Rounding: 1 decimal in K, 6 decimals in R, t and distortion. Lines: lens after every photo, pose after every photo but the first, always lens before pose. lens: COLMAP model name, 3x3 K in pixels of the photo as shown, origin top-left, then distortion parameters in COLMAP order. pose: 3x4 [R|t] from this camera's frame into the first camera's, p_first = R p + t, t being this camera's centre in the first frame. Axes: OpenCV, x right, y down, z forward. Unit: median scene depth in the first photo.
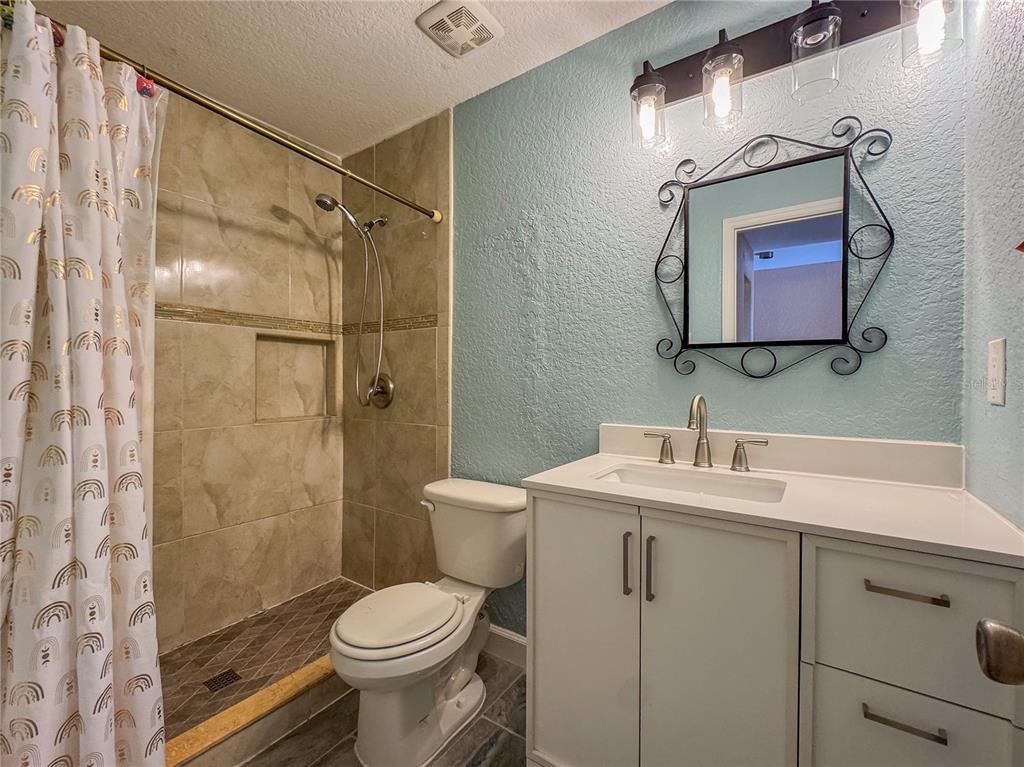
lens RADIAL K [[436.0, 0, 512.0], [0, 436.0, 383.5], [0, 0, 1]] dist [-0.000856, -0.000011]
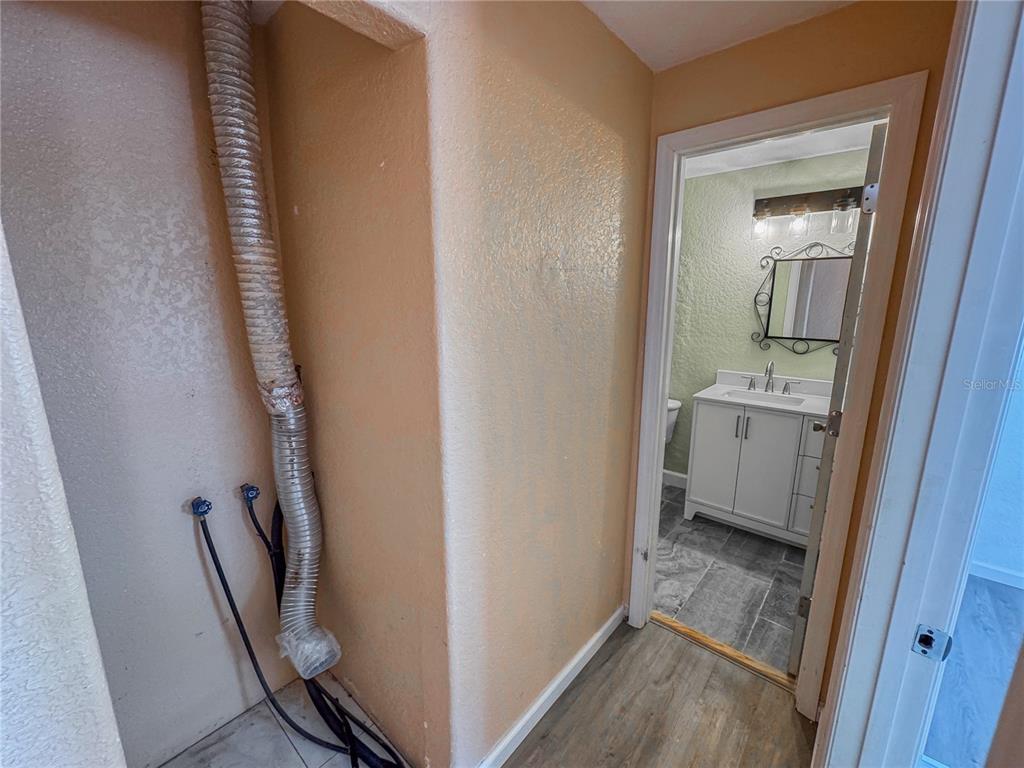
lens RADIAL K [[424.9, 0, 512.0], [0, 424.9, 384.0], [0, 0, 1]] dist [-0.002123, -0.000226]
pose [[0.994714, 0.019857, -0.100750, -0.657649], [-0.000039, 0.981198, 0.193001, -0.270020], [0.102688, -0.191977, 0.976012, -1.263118]]
